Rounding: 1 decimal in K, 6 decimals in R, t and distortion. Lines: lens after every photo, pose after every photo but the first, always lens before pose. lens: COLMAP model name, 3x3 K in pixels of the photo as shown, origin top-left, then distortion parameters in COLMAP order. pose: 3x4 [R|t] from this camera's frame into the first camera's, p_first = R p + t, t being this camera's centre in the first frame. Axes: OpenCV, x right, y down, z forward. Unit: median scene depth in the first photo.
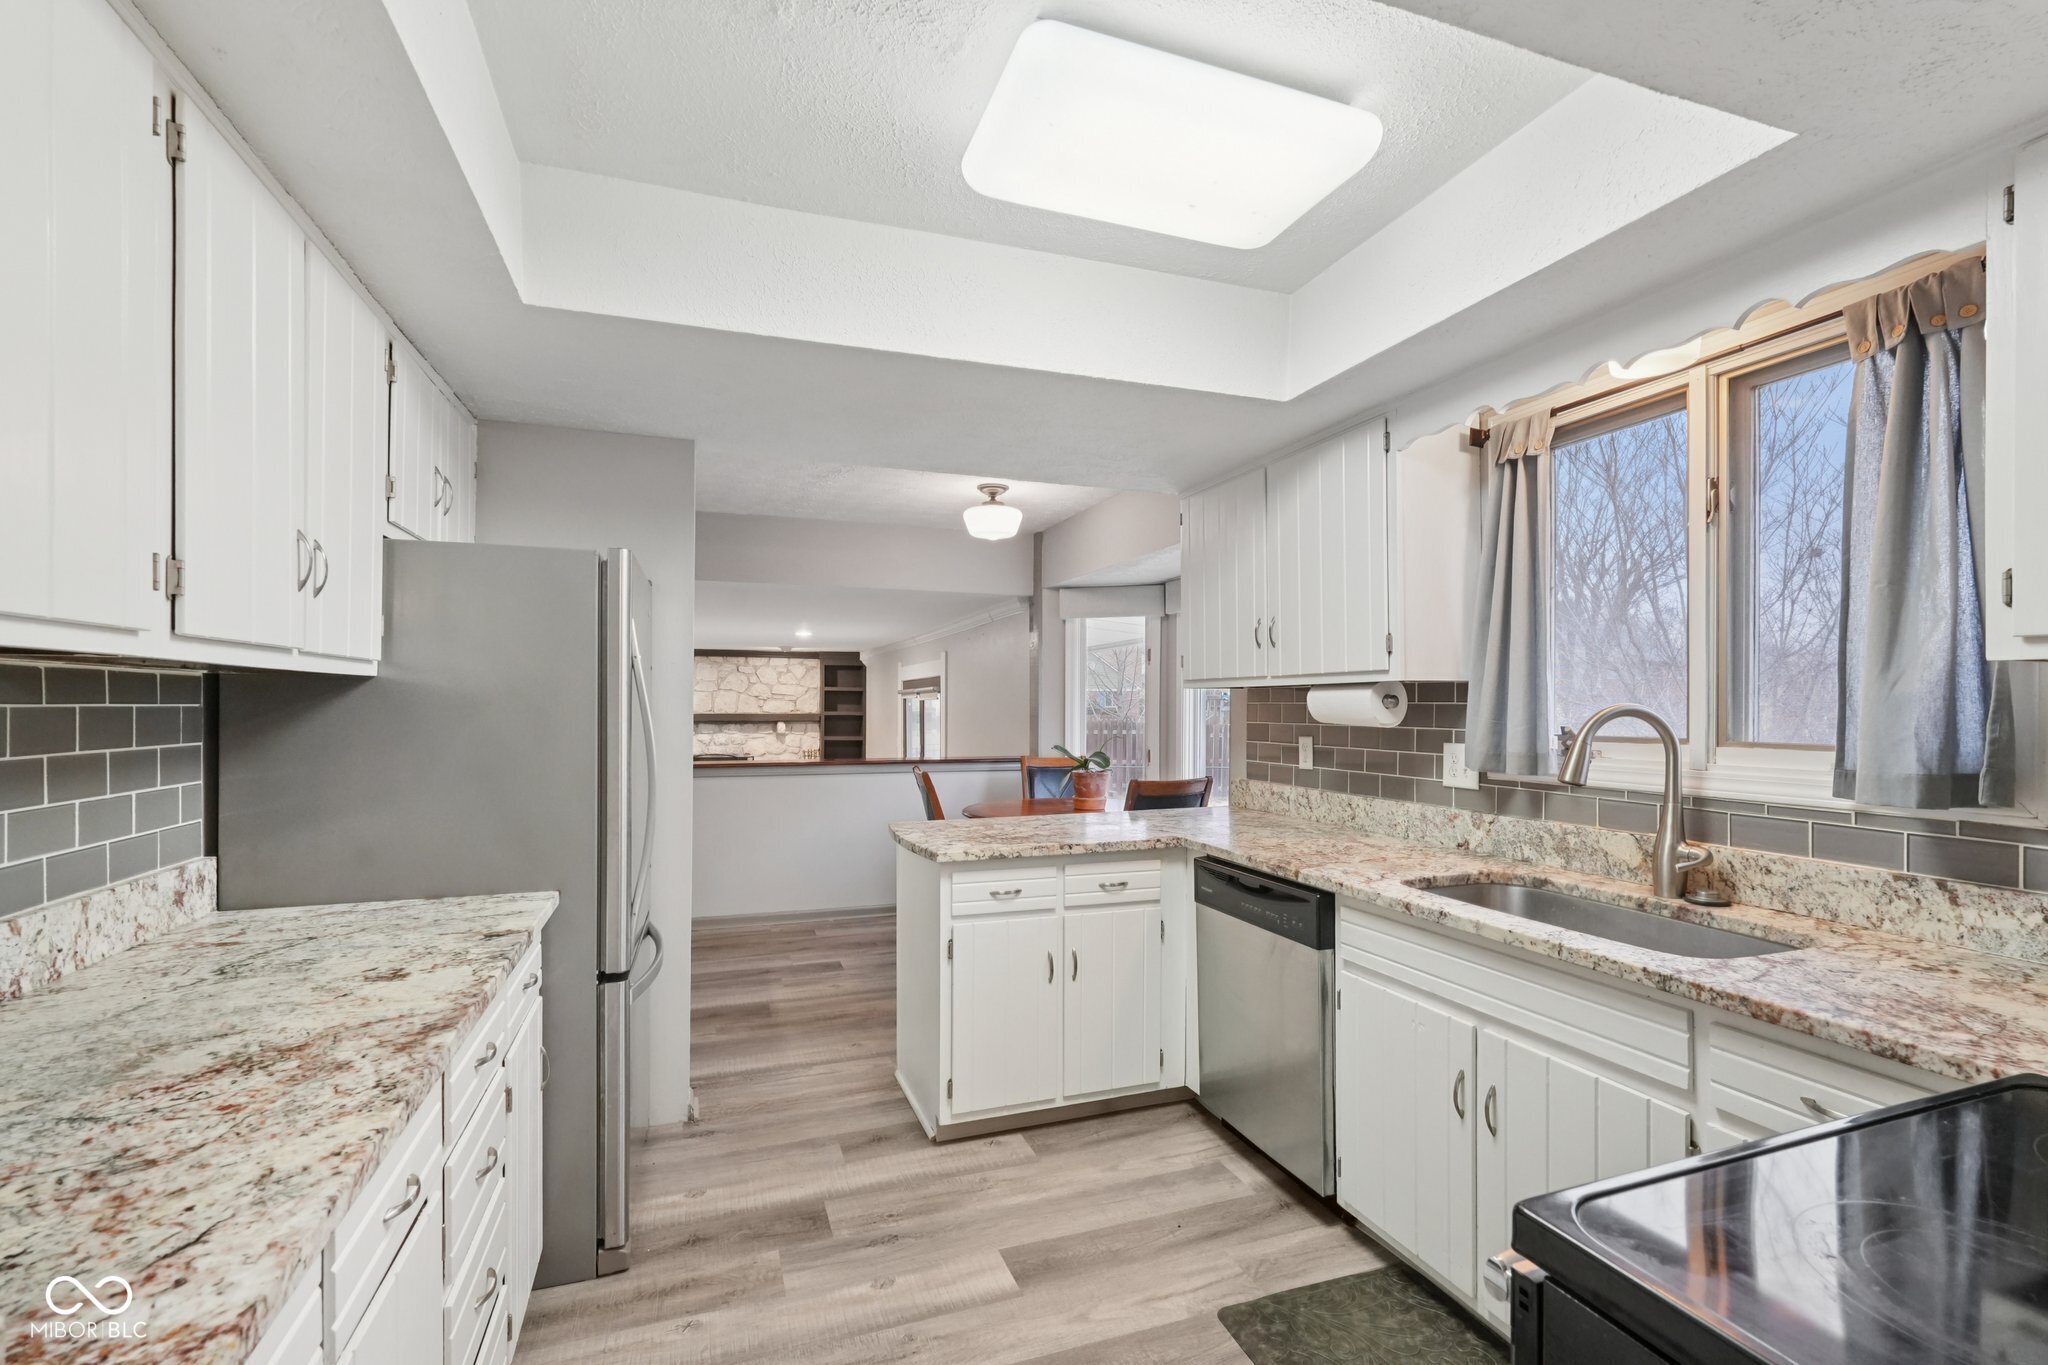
lens RADIAL K [[904.7, 0, 1027.0], [0, 904.7, 698.7], [0, 0, 1]] dist [-0.002904, 0.003106]
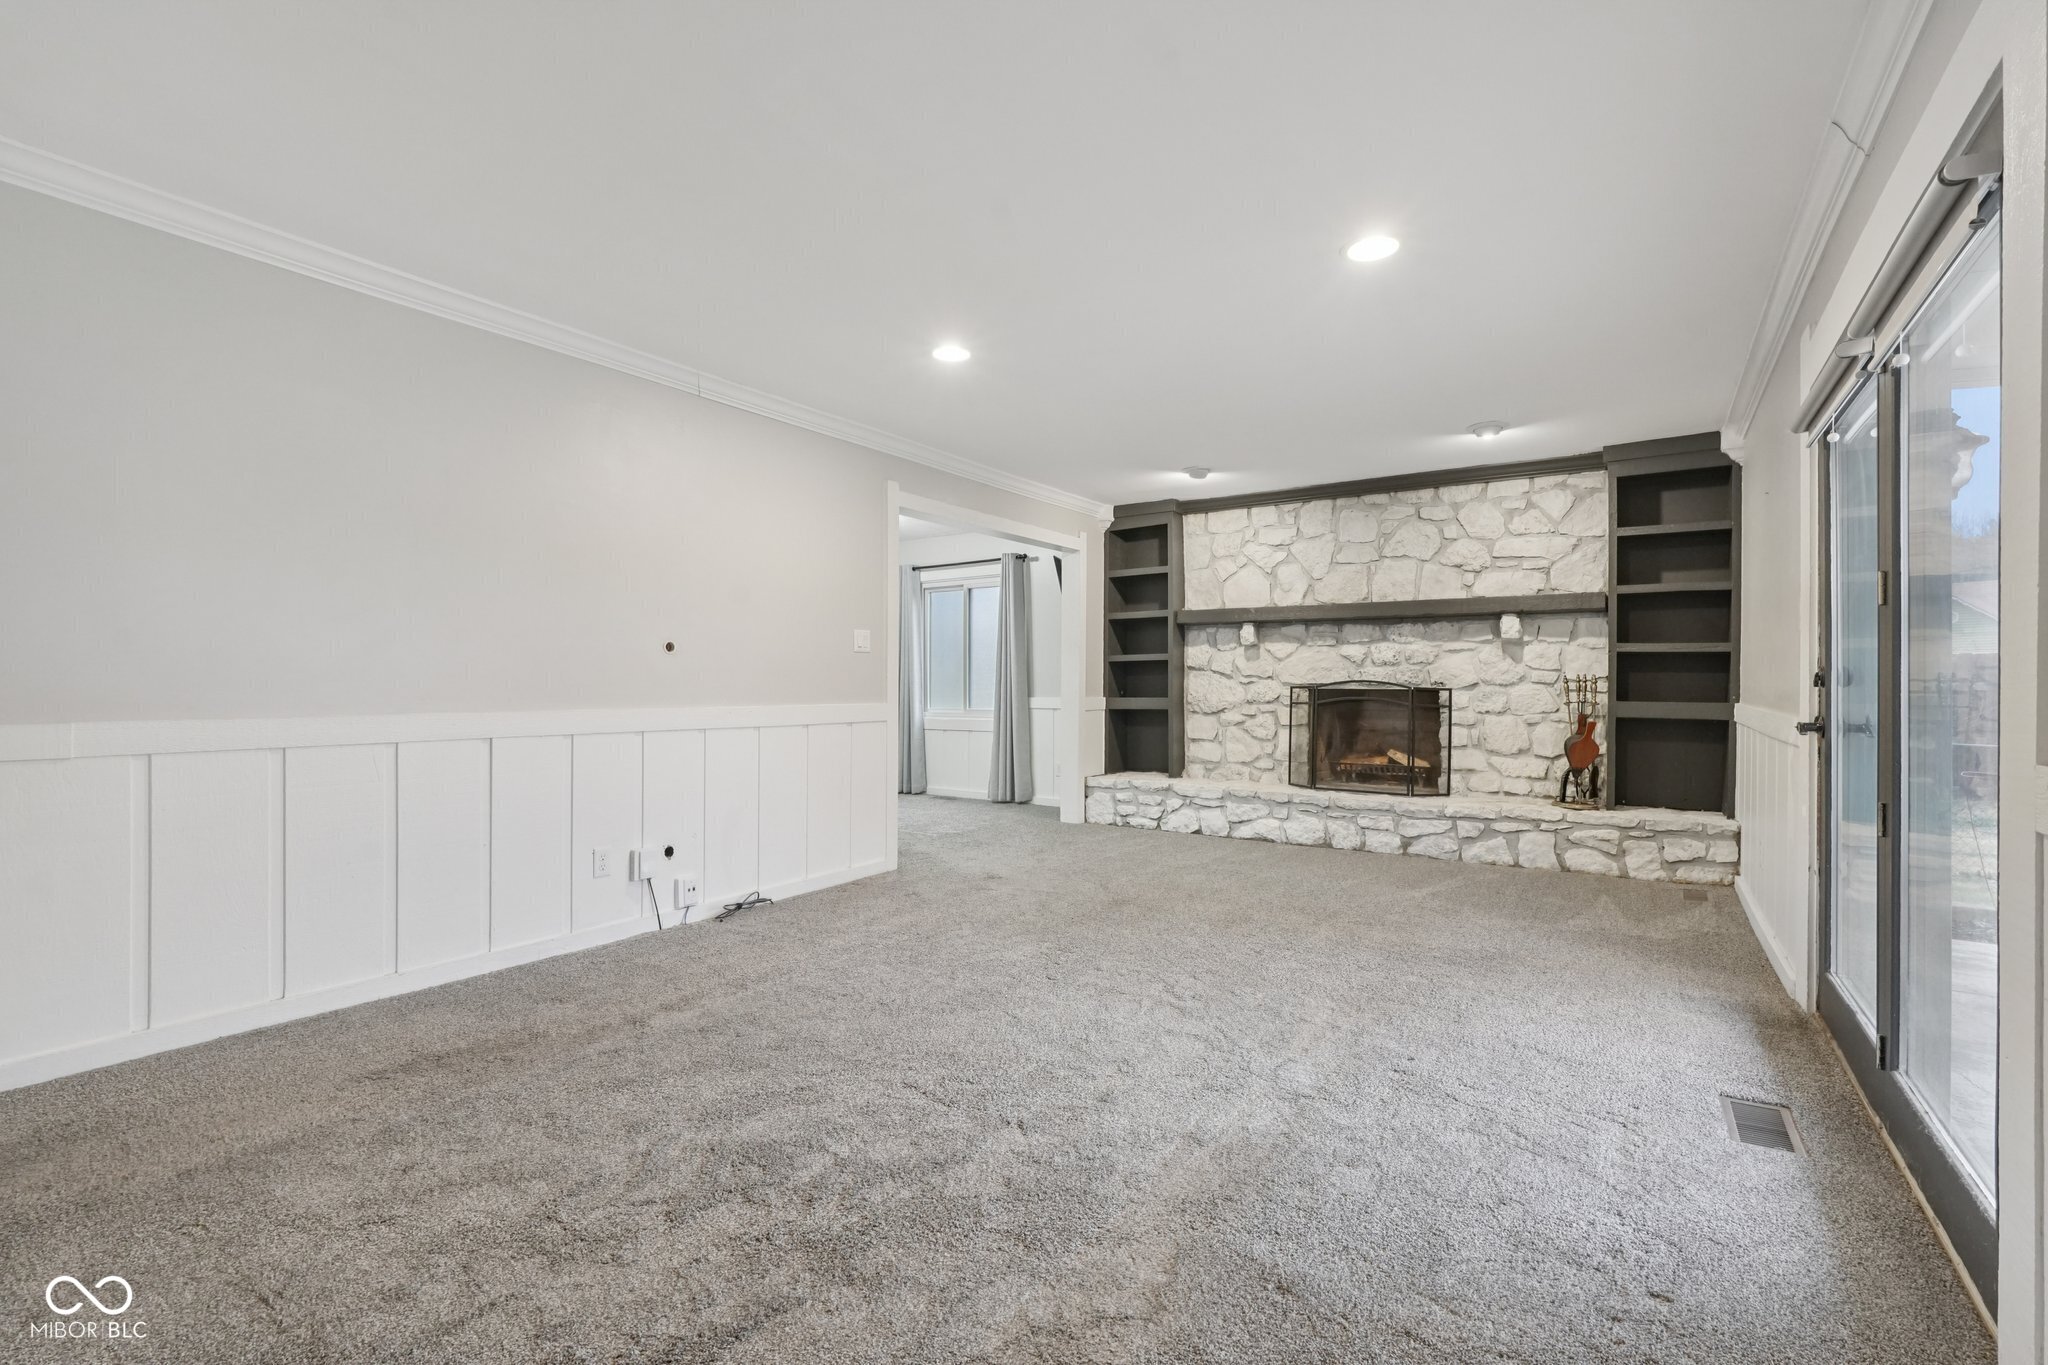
lens RADIAL K [[904.7, 0, 1018.9], [0, 904.7, 678.6], [0, 0, 1]] dist [-0.002904, 0.003106]
pose [[0.586908, -0.004738, -0.809640, -0.113008], [0.000705, 0.999985, -0.005341, 0.151709], [0.809653, 0.002564, 0.586903, 1.317418]]
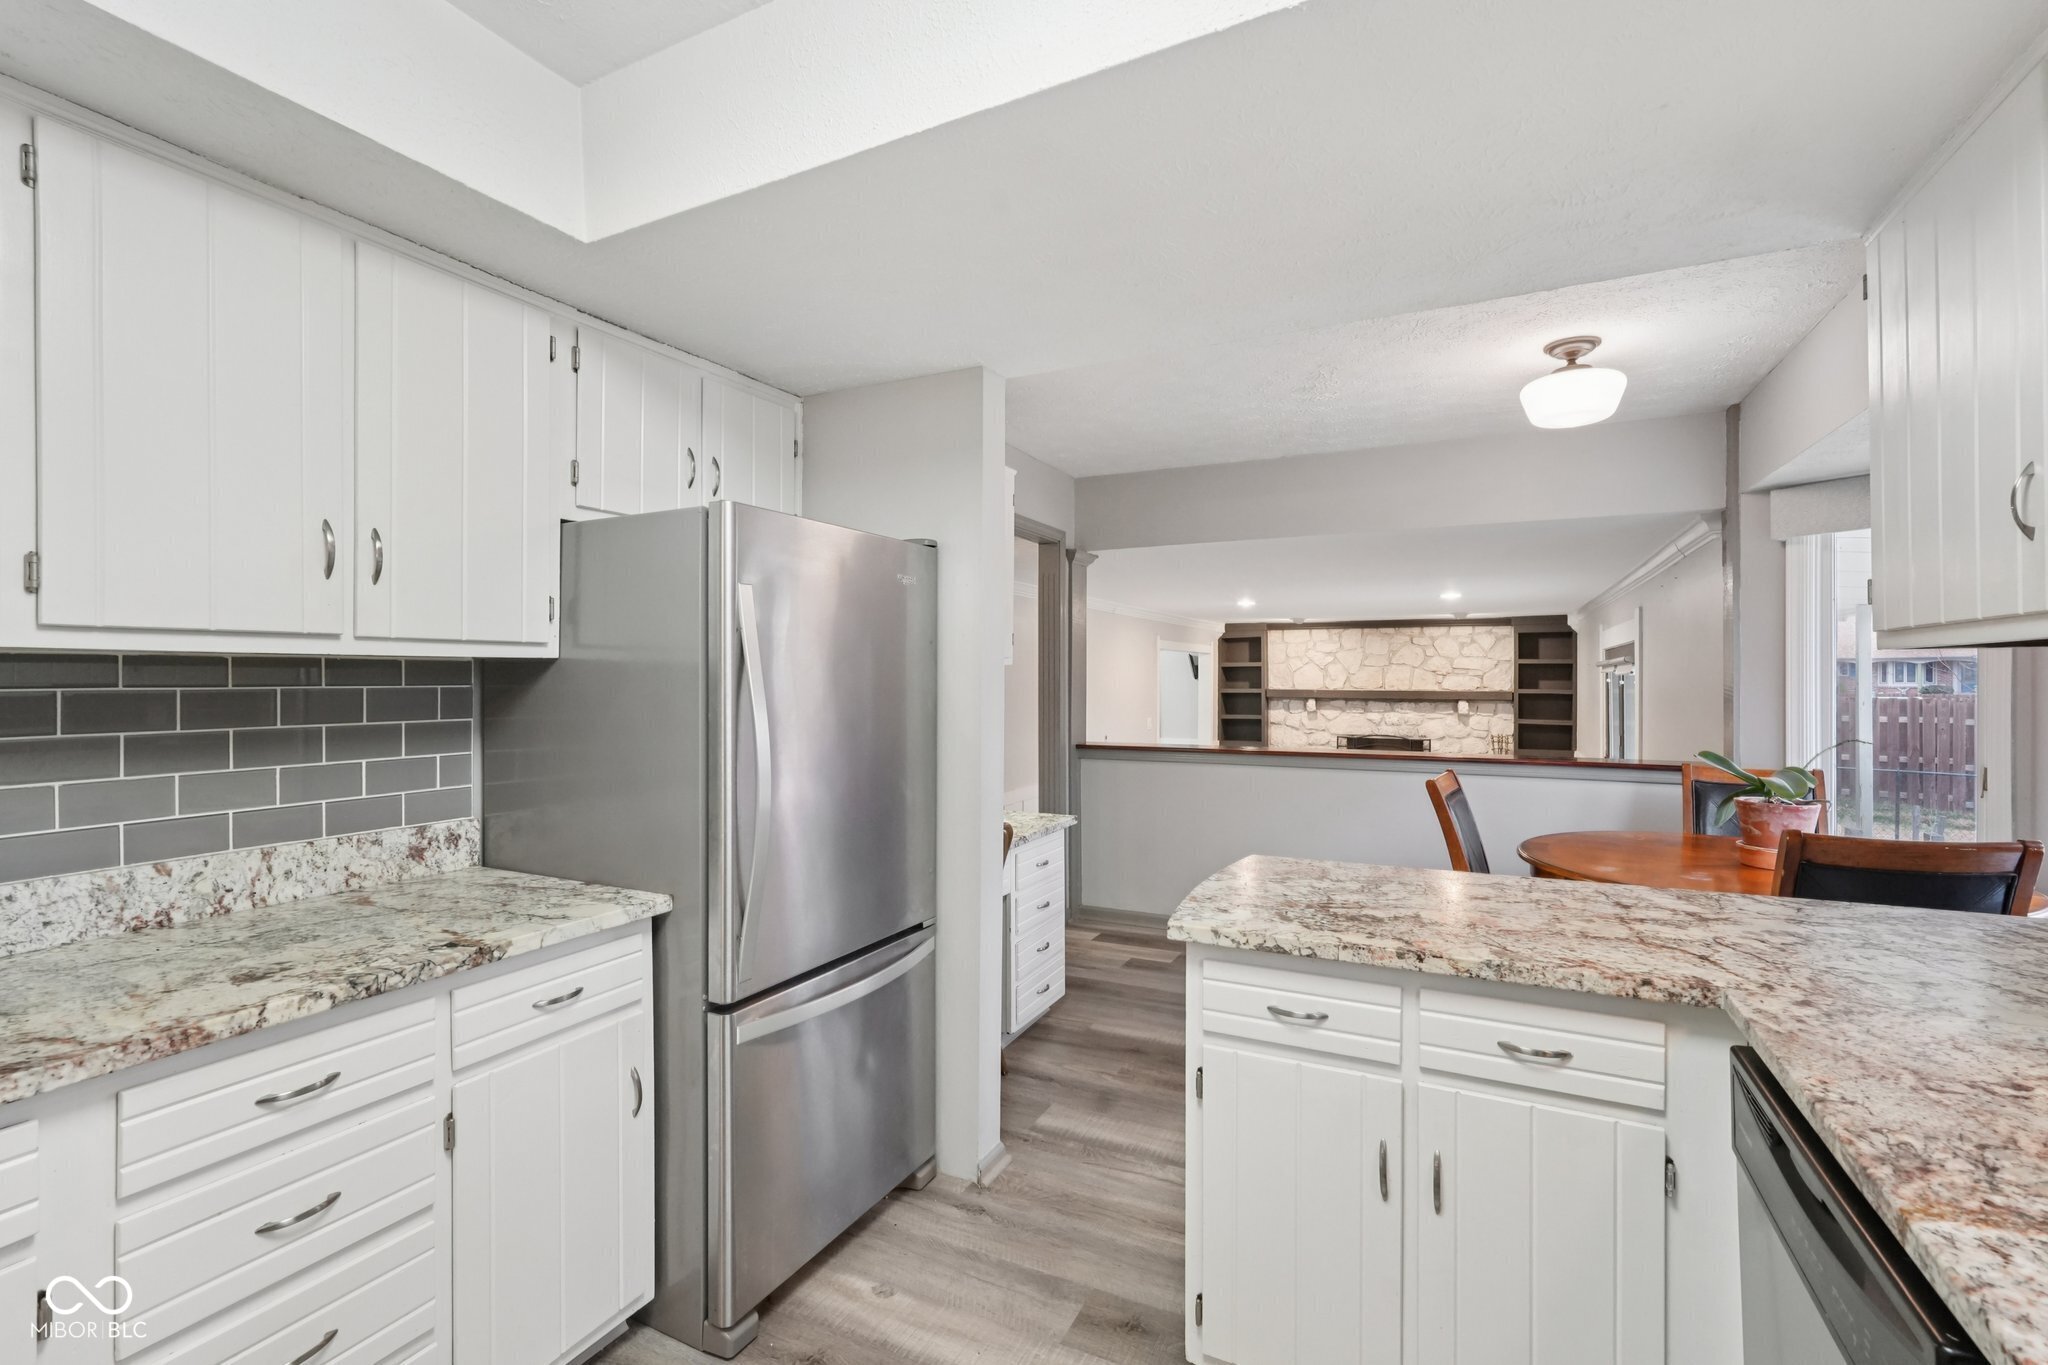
lens RADIAL K [[904.7, 0, 1028.0], [0, 904.7, 675.7], [0, 0, 1]] dist [-0.002904, 0.003106]
pose [[0.690379, -0.004273, -0.723435, 0.158883], [0.005698, 0.999984, -0.000468, -0.000447], [0.723425, -0.003799, 0.690392, 0.277133]]
